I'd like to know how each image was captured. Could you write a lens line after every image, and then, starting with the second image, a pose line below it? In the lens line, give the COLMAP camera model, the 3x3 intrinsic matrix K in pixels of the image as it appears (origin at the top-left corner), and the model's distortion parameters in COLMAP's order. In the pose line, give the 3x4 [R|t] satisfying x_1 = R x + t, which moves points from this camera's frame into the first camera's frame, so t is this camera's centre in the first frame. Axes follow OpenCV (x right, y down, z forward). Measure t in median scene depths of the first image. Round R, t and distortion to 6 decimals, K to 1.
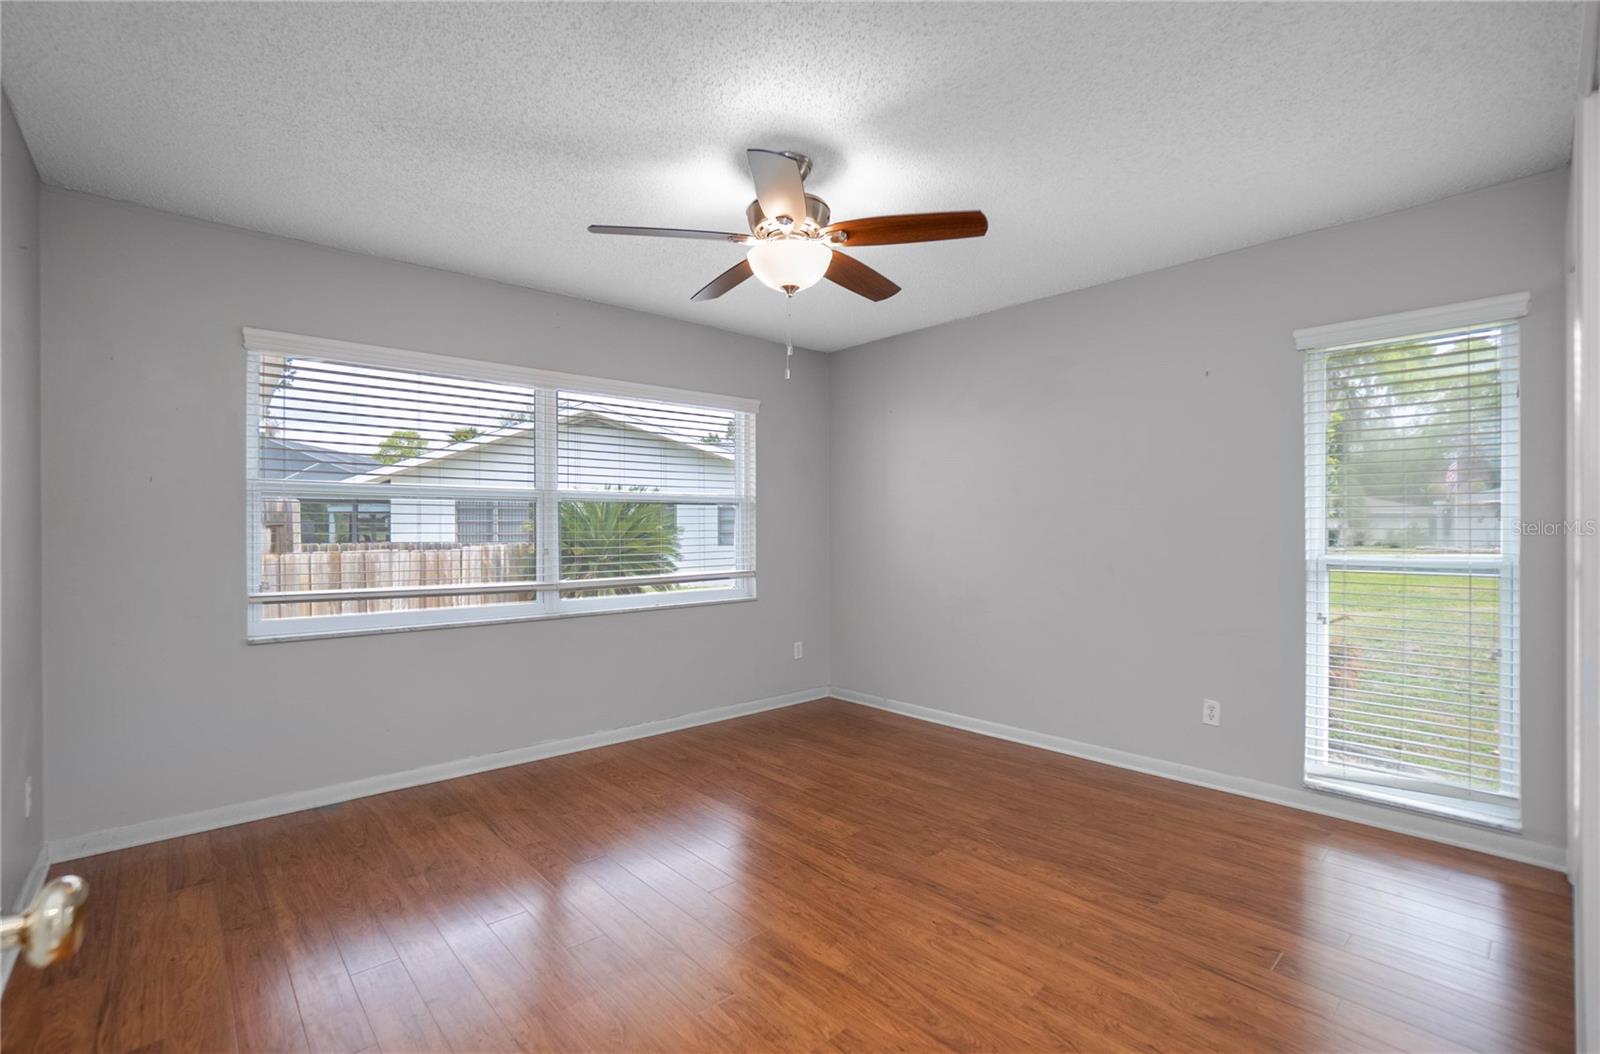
lens RADIAL K [[711.2, 0, 793.9], [0, 711.2, 528.5], [0, 0, 1]] dist [-0.016500, 0.004601]
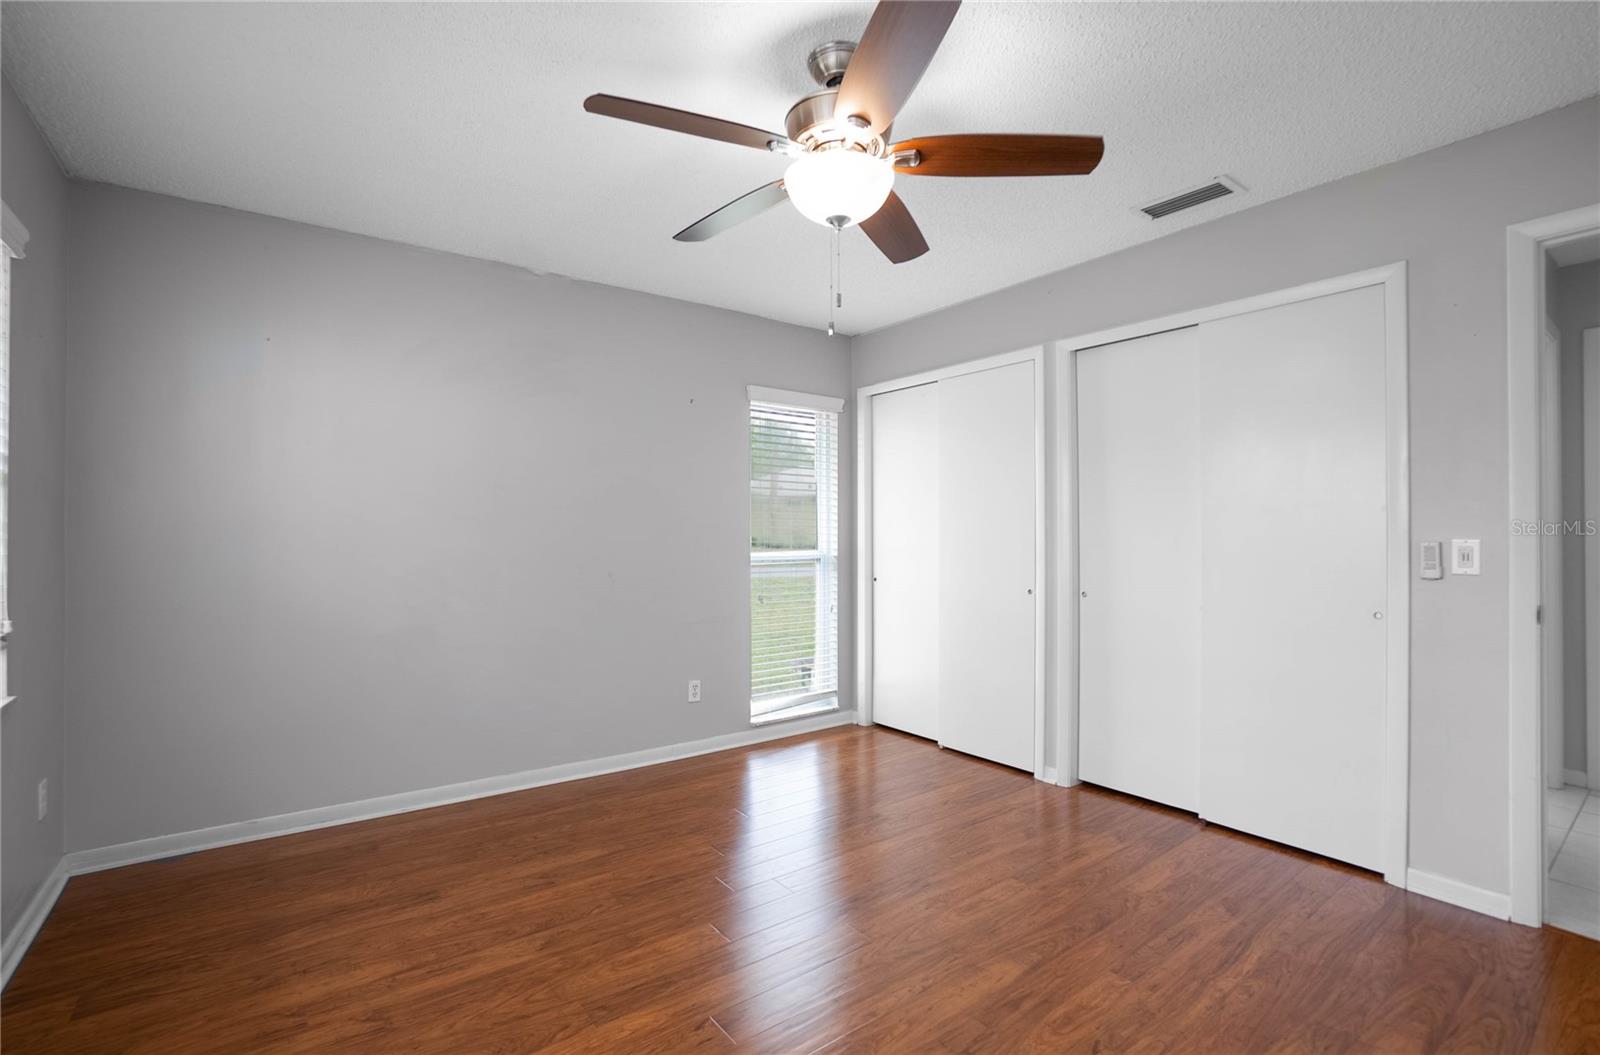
lens RADIAL K [[711.2, 0, 801.6], [0, 711.2, 536.6], [0, 0, 1]] dist [-0.016500, 0.004601]
pose [[0.118546, -0.000705, 0.992948, -0.535019], [-0.004324, 0.999990, 0.001226, 0.002730], [-0.992939, -0.004438, 0.118541, 0.659661]]
